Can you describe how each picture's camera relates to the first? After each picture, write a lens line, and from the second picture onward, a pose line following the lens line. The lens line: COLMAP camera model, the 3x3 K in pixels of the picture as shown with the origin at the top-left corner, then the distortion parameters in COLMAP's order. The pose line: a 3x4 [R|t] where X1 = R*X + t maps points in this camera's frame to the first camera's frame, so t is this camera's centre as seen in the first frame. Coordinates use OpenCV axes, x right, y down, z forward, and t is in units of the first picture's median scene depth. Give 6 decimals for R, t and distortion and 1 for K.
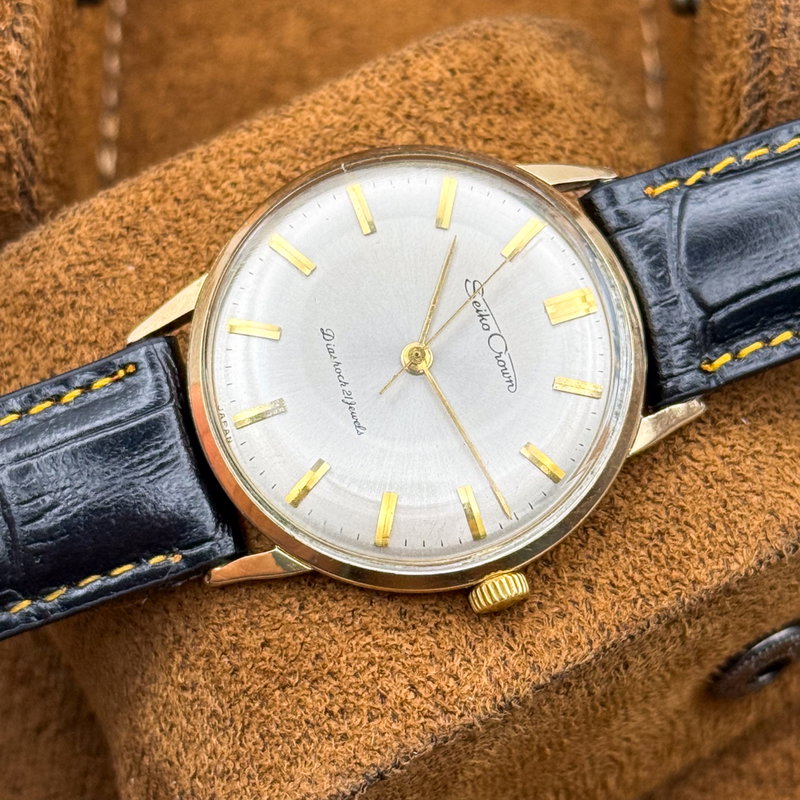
lens RADIAL K [[2602.2, 0, 400.0], [0, 2602.2, 400.0], [0, 0, 1]] dist [-0.006272, 0.186053]
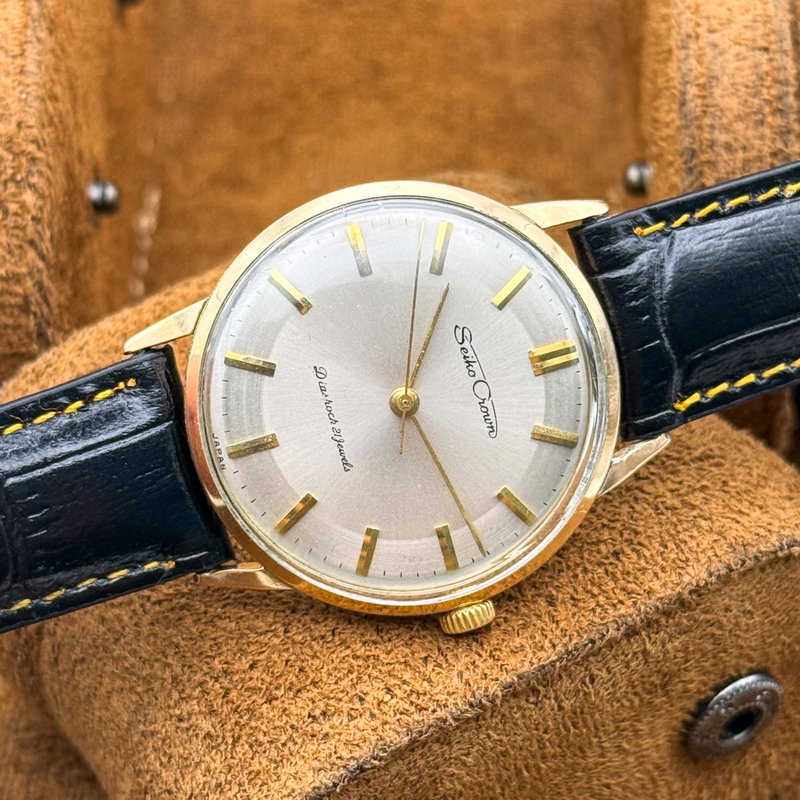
lens RADIAL K [[2602.2, 0, 400.0], [0, 2602.2, 400.0], [0, 0, 1]] dist [-0.006272, 0.186053]
pose [[0.998033, -0.049150, -0.038926, 0.055820], [0.037585, 0.965946, -0.255999, 0.263629], [0.050183, 0.254032, 0.965893, -0.064981]]
